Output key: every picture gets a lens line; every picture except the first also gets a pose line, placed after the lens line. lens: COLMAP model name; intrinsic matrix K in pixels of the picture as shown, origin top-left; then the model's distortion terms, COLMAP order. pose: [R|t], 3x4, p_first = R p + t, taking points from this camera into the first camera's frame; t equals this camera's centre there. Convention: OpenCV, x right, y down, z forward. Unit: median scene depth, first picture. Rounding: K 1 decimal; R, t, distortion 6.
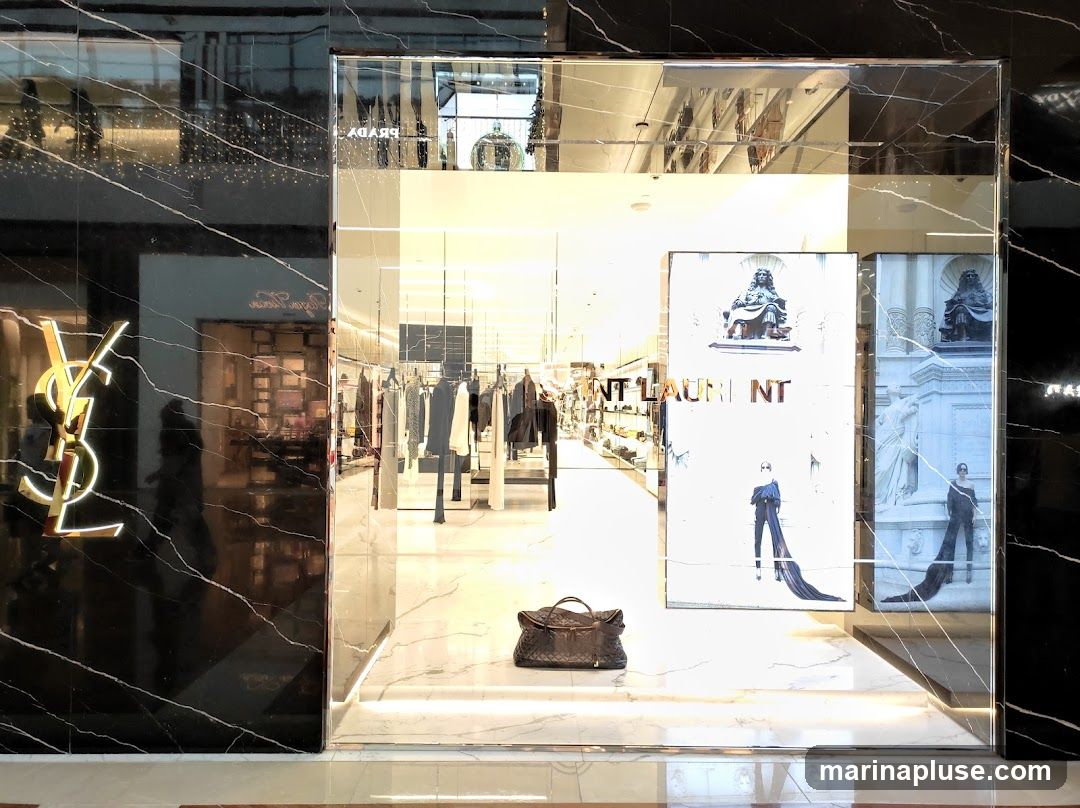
lens RADIAL K [[817.6, 0, 546.9], [0, 817.6, 407.8], [0, 0, 1]] dist [0.034978, -0.009321]
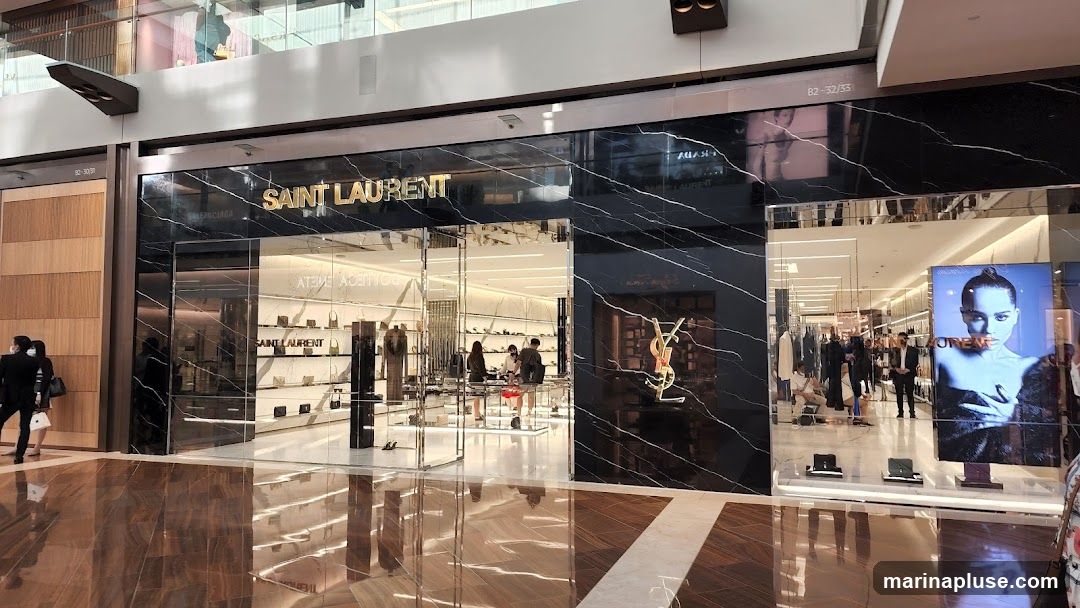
lens RADIAL K [[740.0, 0, 540.0], [0, 740.0, 304.0], [0, 0, 1]] dist [0.063400, -0.001730]
pose [[0.936514, -0.029484, -0.349388, -0.122961], [0.007574, 0.997927, -0.063911, -0.003901], [0.350548, 0.057207, 0.934796, -1.305796]]
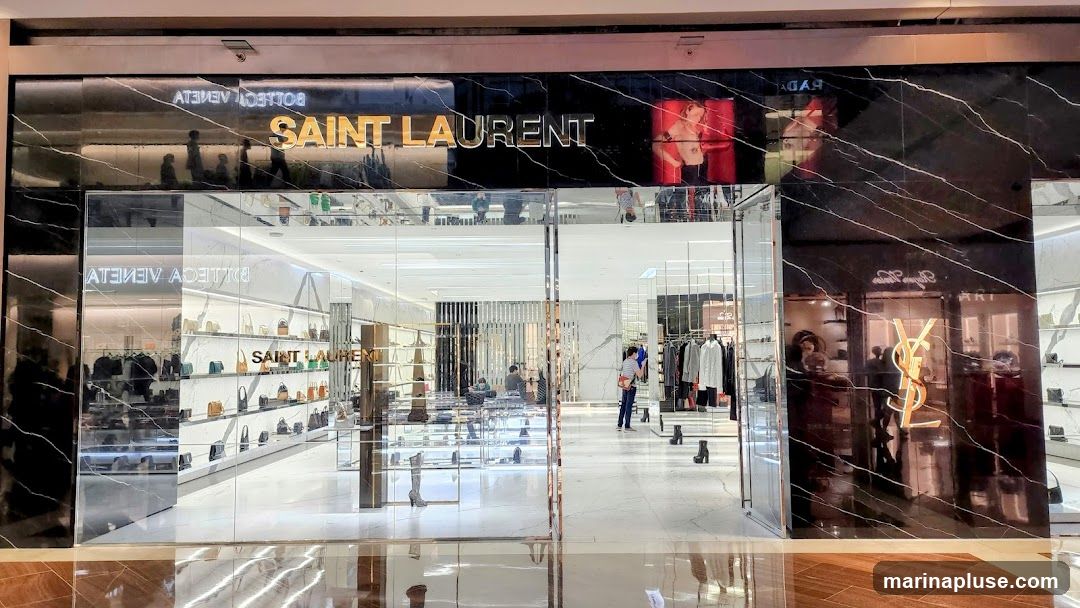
lens RADIAL K [[754.4, 0, 545.6], [0, 754.4, 307.6], [0, 0, 1]] dist [0.044234, -0.001940]
pose [[0.999729, -0.021503, -0.008927, -1.429164], [0.020853, 0.997506, -0.067426, -0.025537], [0.010354, 0.067222, 0.997684, -0.847512]]
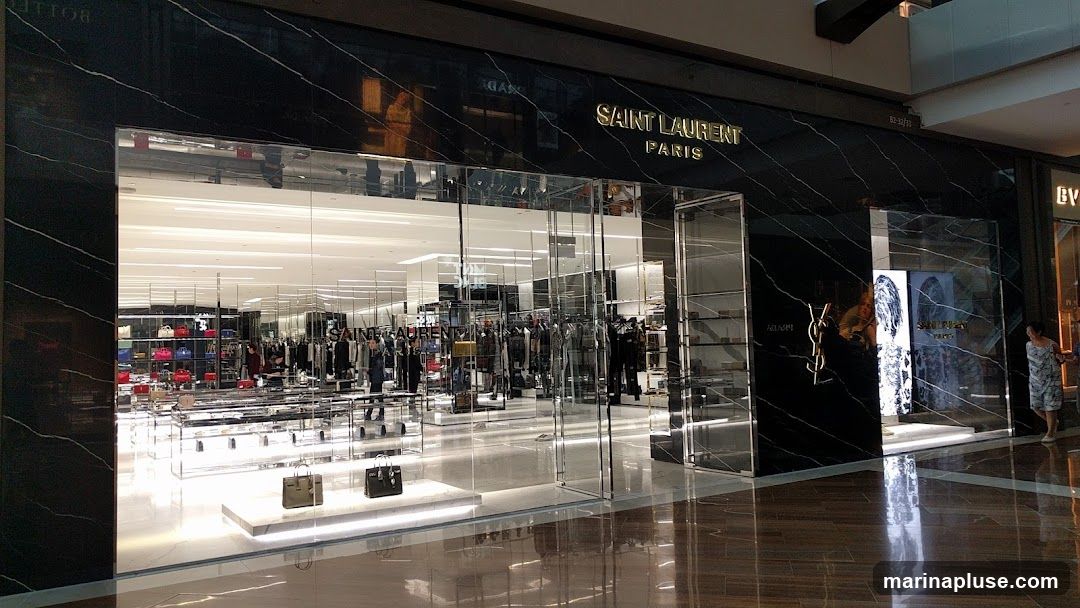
lens RADIAL K [[823.2, 0, 541.3], [0, 823.2, 279.3], [0, 0, 1]] dist [0.042490, 0.000564]
pose [[0.843848, 0.009831, 0.536492, -2.751550], [0.036832, 0.996413, -0.076193, -0.010723], [-0.535317, 0.084056, 0.840459, -0.776067]]
